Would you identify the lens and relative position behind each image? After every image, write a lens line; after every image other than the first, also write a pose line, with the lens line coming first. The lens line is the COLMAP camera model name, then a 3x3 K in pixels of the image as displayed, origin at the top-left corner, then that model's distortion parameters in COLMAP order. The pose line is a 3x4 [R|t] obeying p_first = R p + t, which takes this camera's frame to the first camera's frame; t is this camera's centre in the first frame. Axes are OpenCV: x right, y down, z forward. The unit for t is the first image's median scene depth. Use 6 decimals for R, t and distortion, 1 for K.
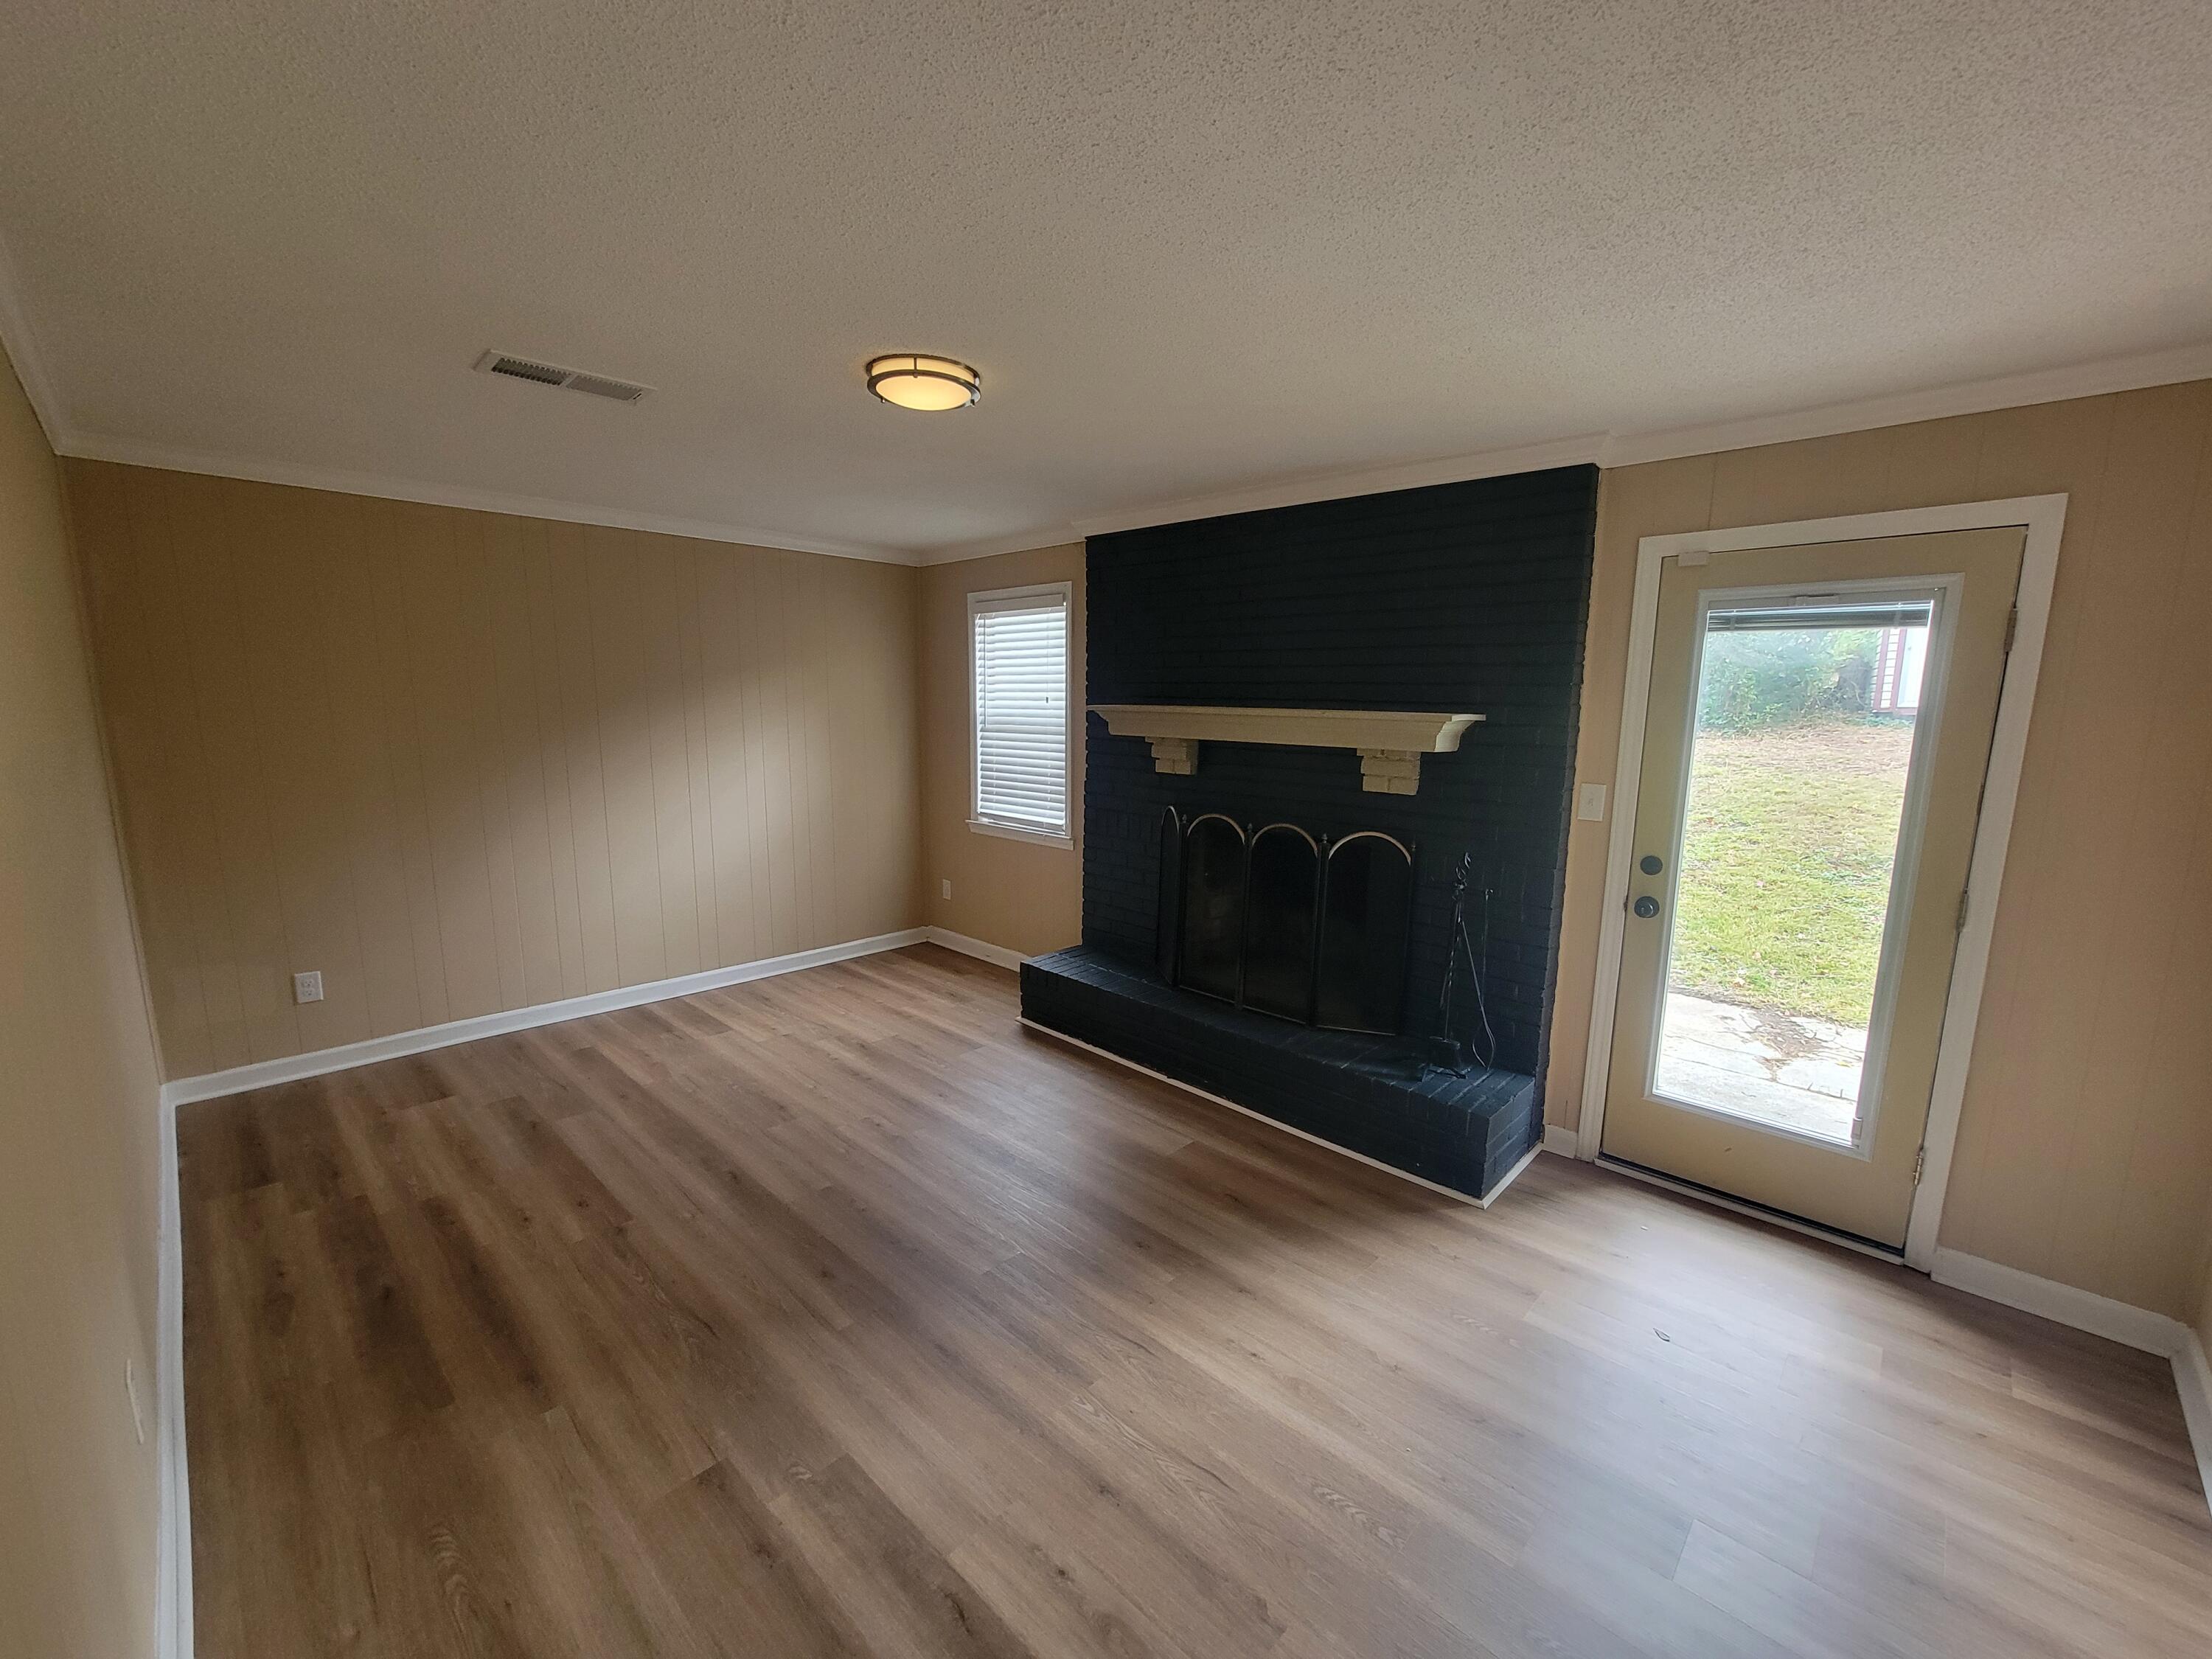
lens RADIAL K [[902.7, 0, 1101.1], [0, 902.7, 834.9], [0, 0, 1]] dist [-0.003326, 0.000565]
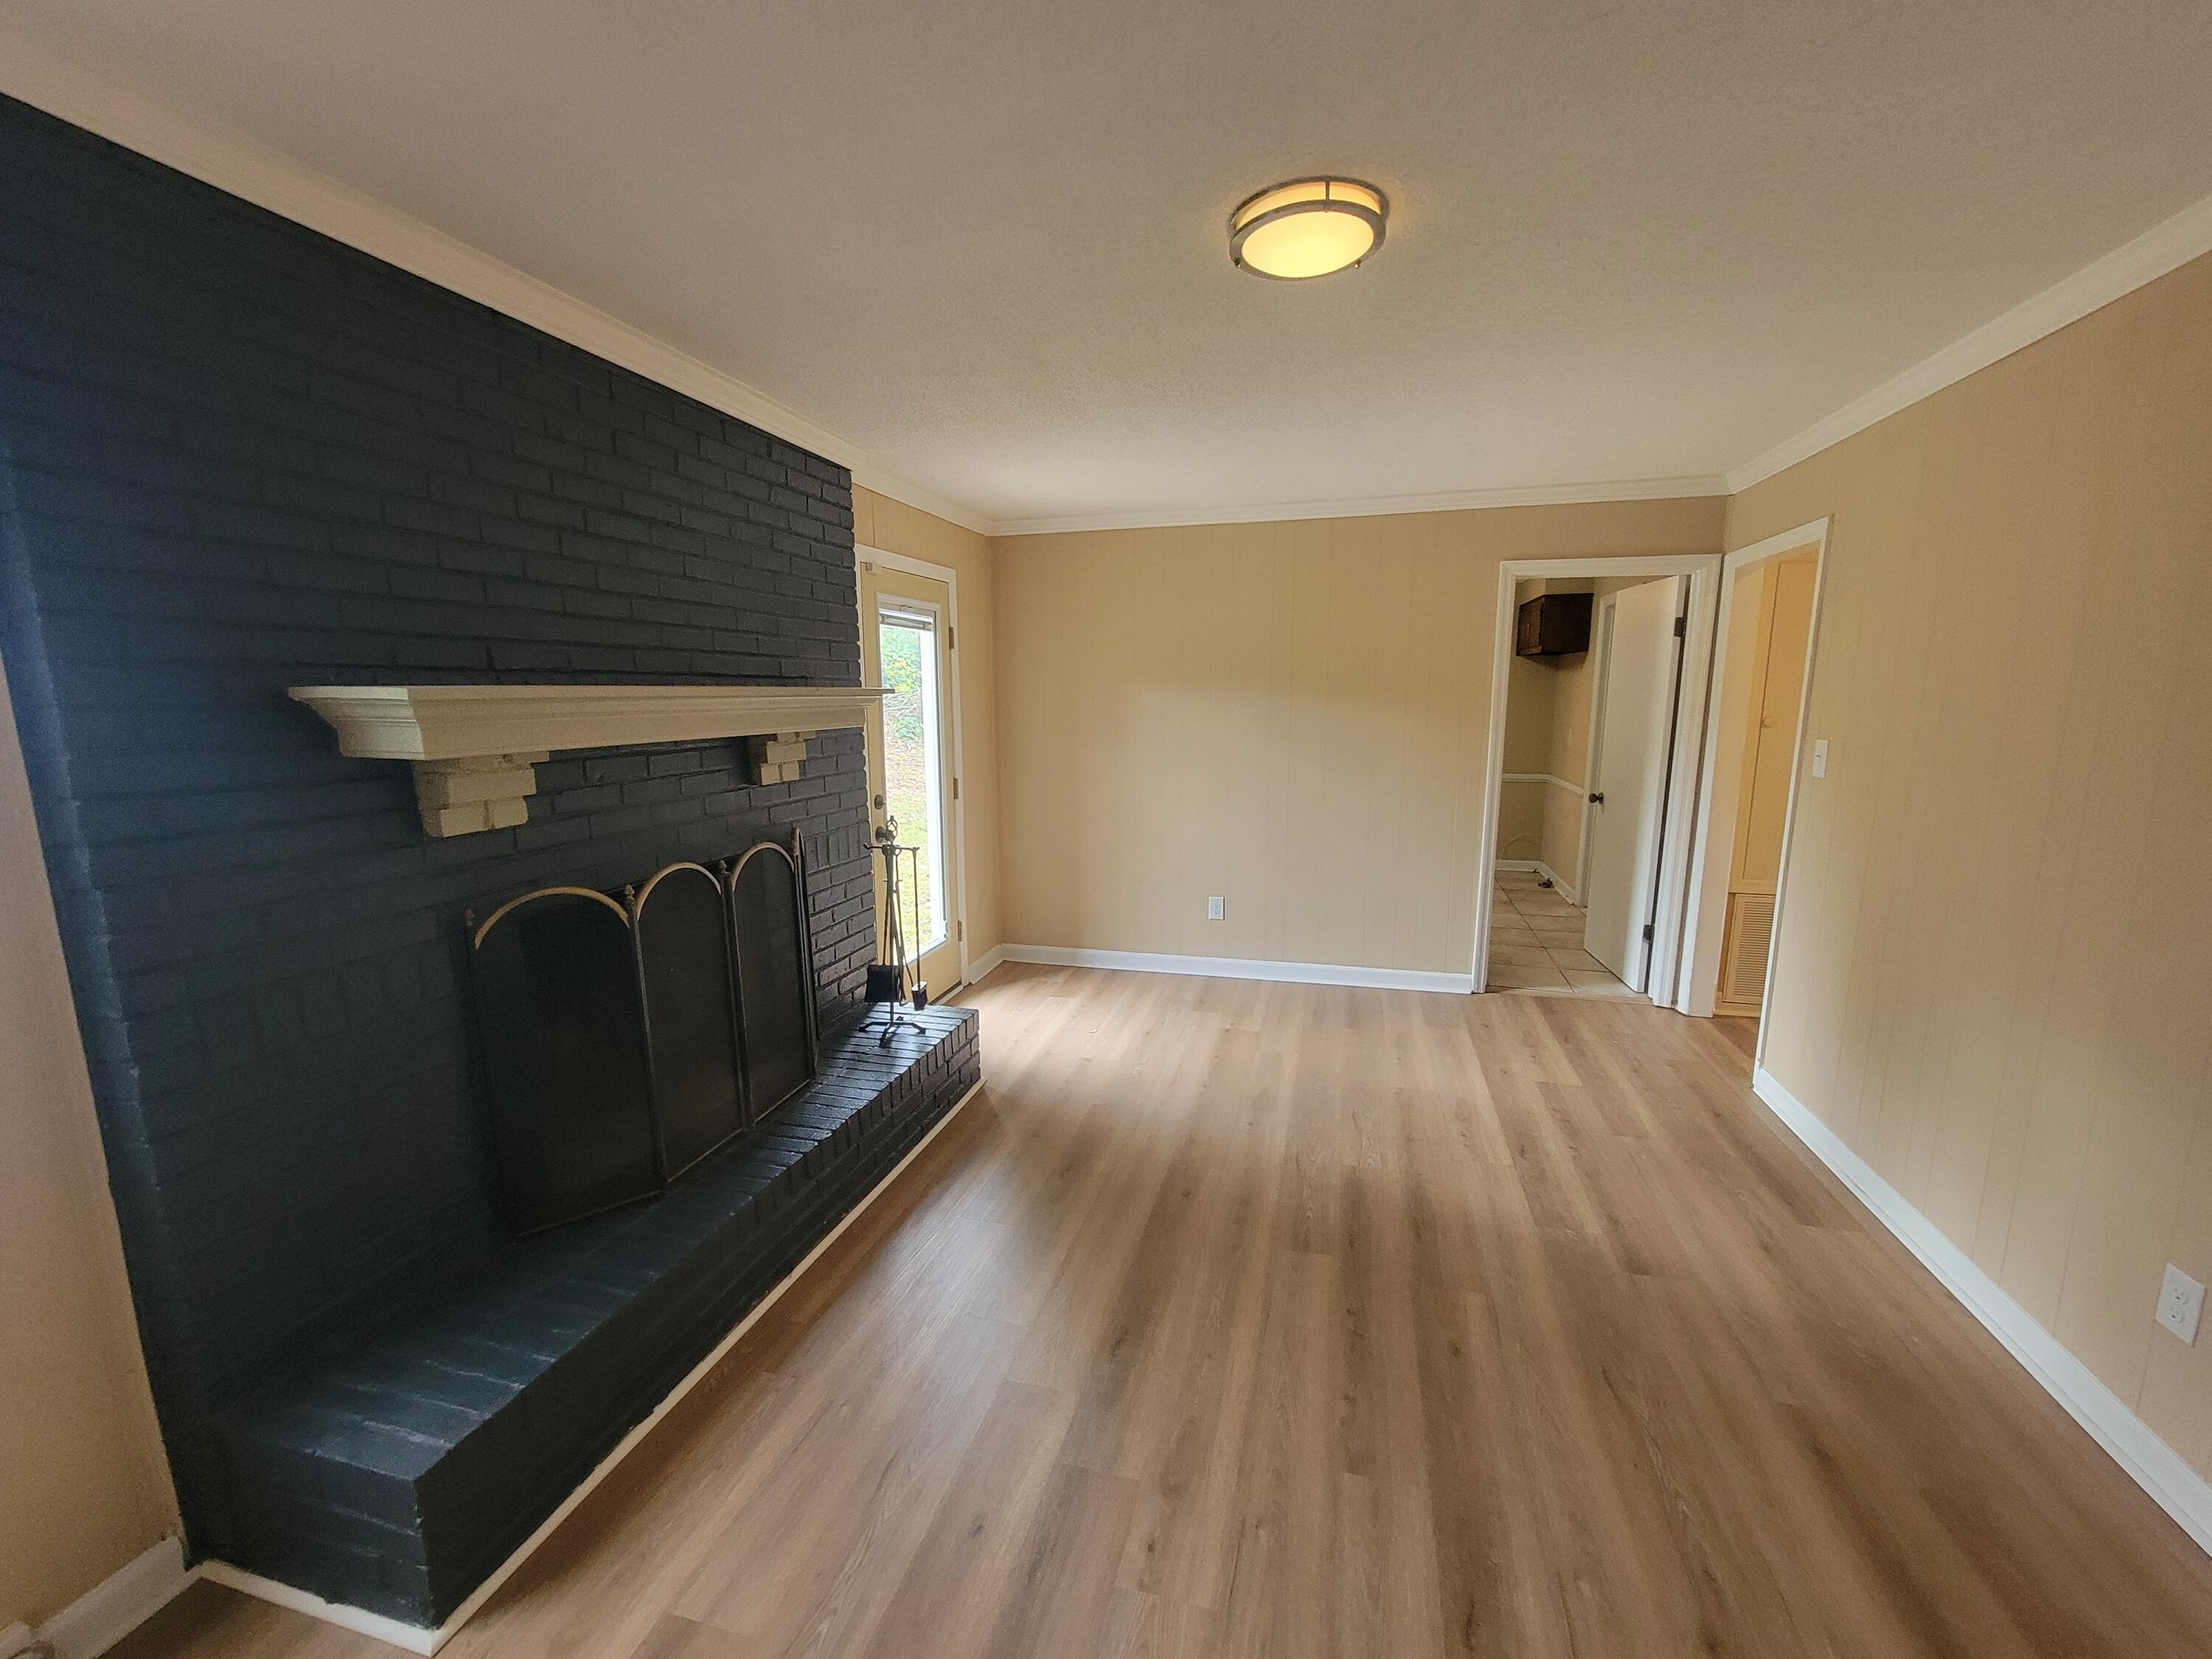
lens RADIAL K [[902.7, 0, 1102.0], [0, 902.7, 845.6], [0, 0, 1]] dist [-0.003326, 0.000565]
pose [[-0.479986, -0.159130, 0.862723, -0.596919], [0.134629, 0.958401, 0.251680, -0.168358], [-0.866884, 0.236951, -0.438596, 1.152090]]
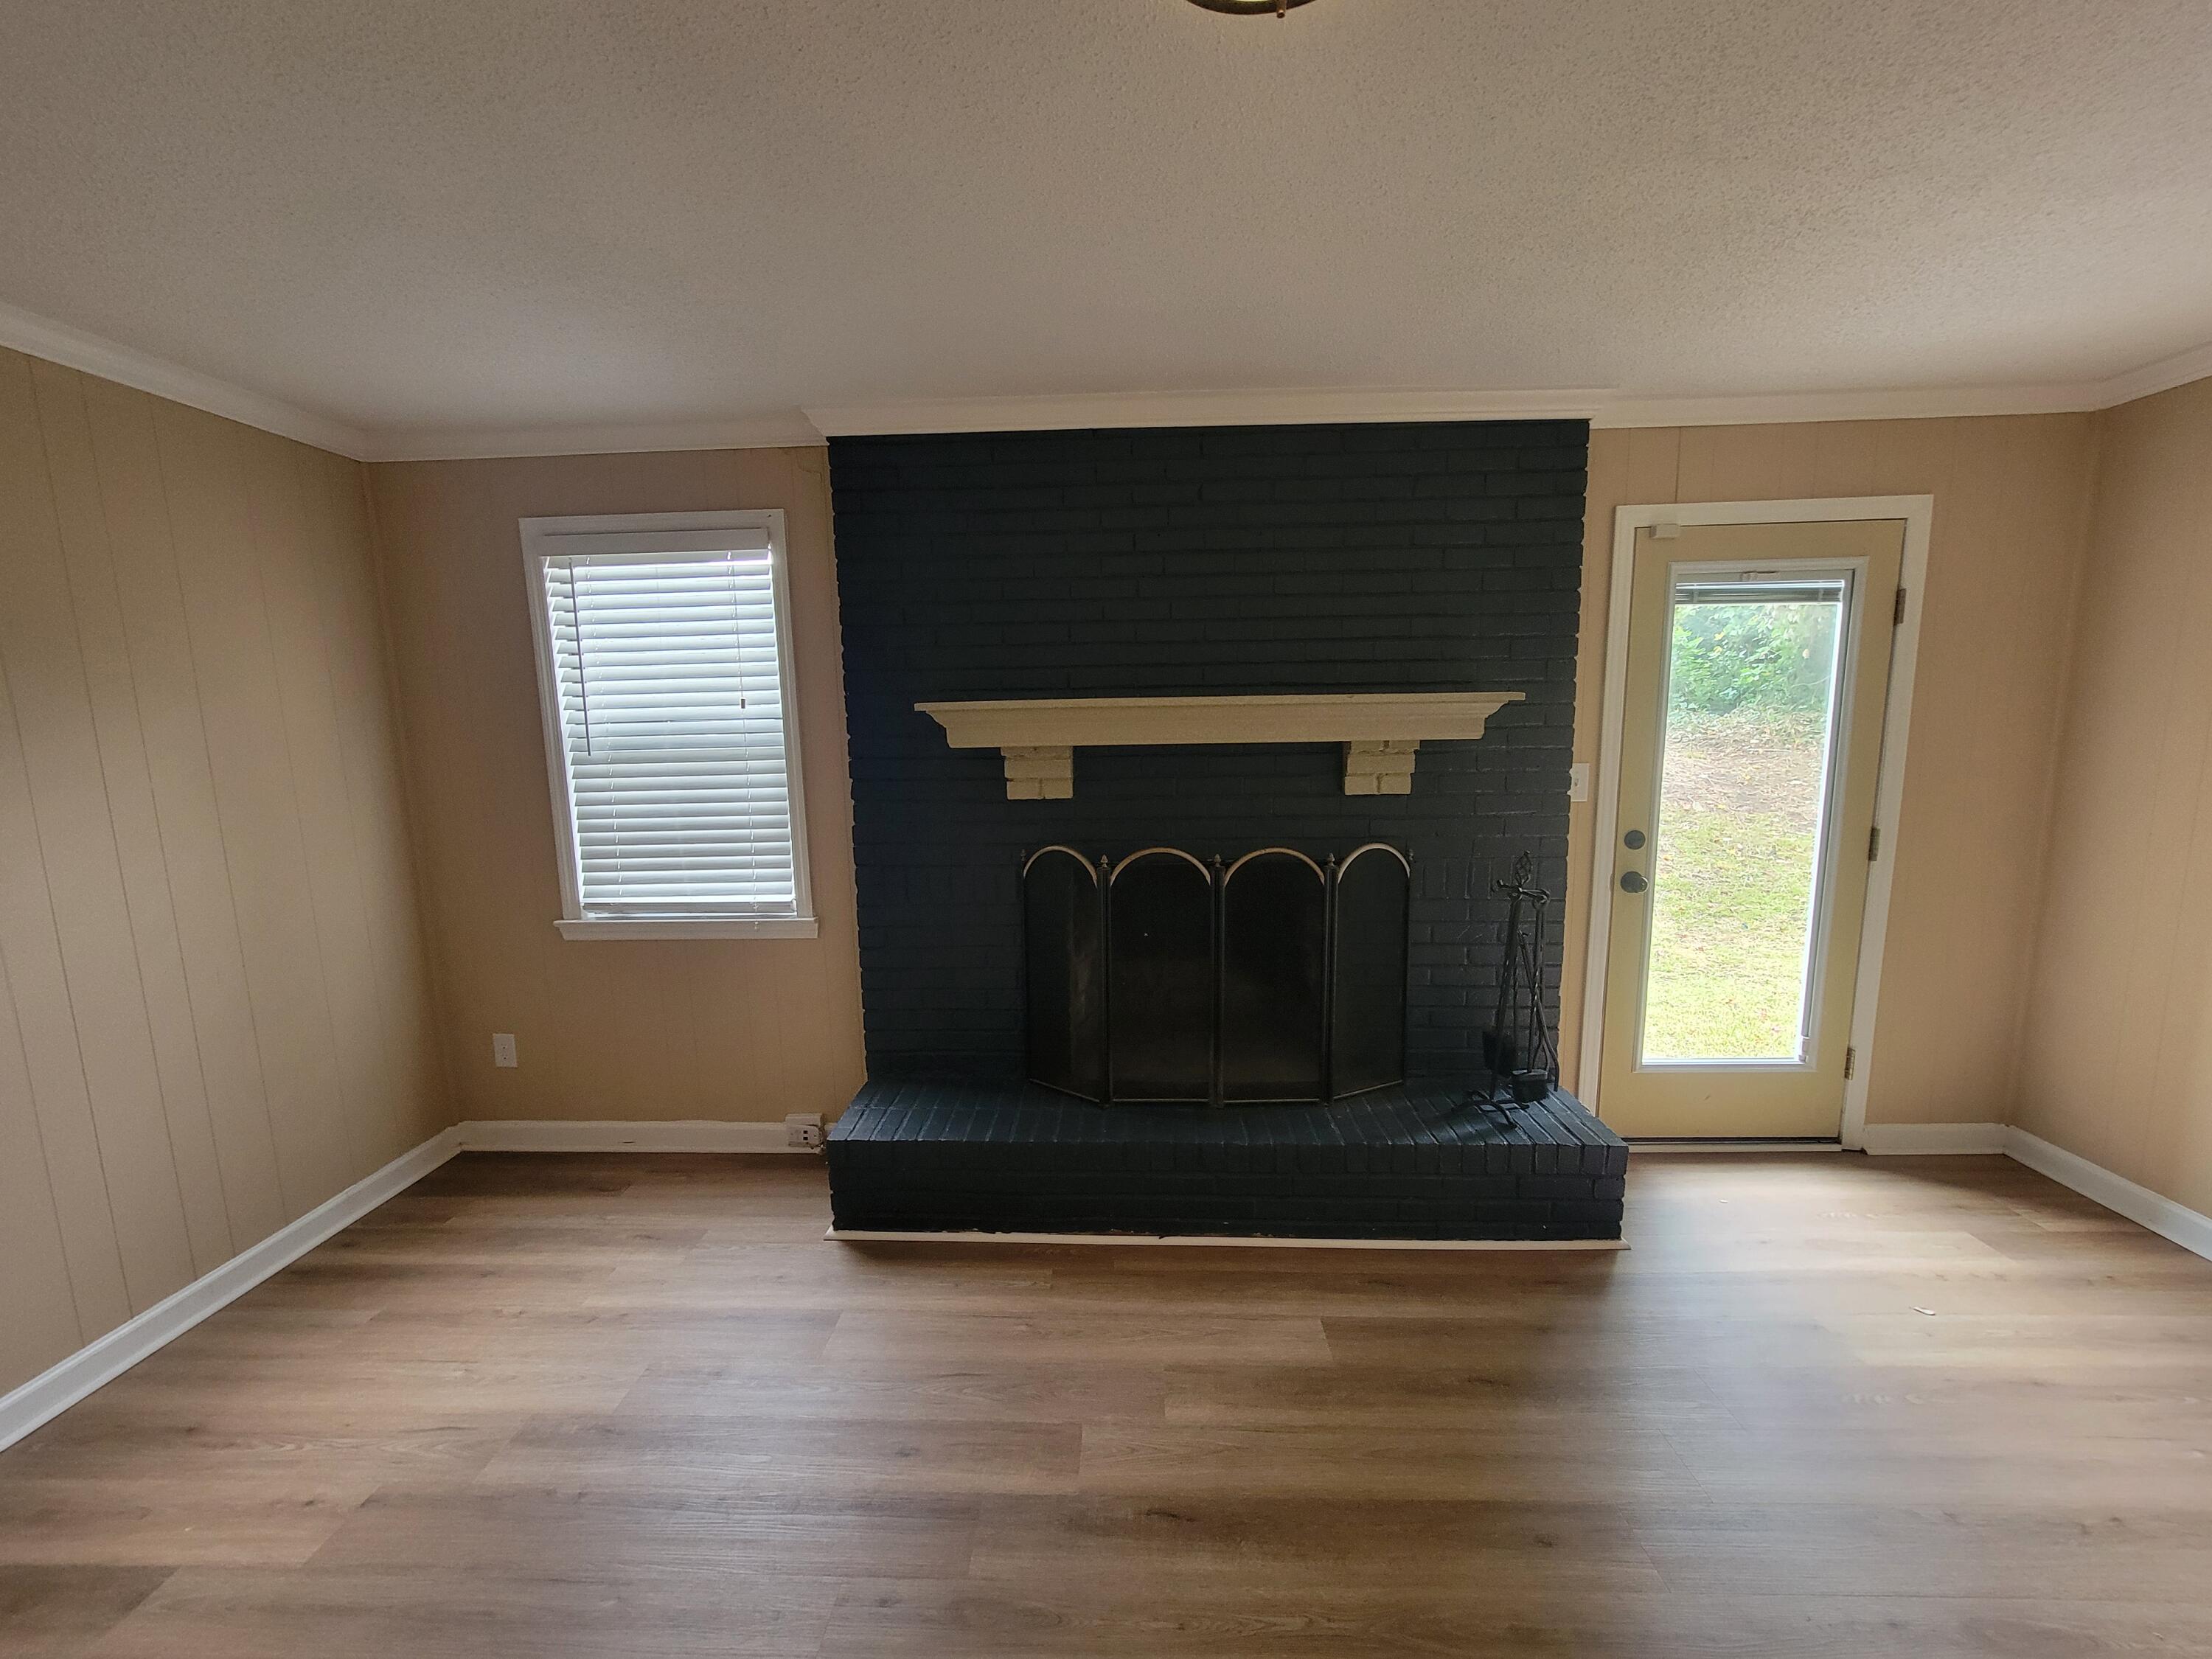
lens RADIAL K [[902.7, 0, 1101.6], [0, 902.7, 839.2], [0, 0, 1]] dist [-0.003326, 0.000565]
pose [[0.743854, -0.118821, 0.657695, -0.424175], [0.130644, 0.990936, 0.031267, -0.065969], [-0.655449, 0.062665, 0.752635, 0.561786]]
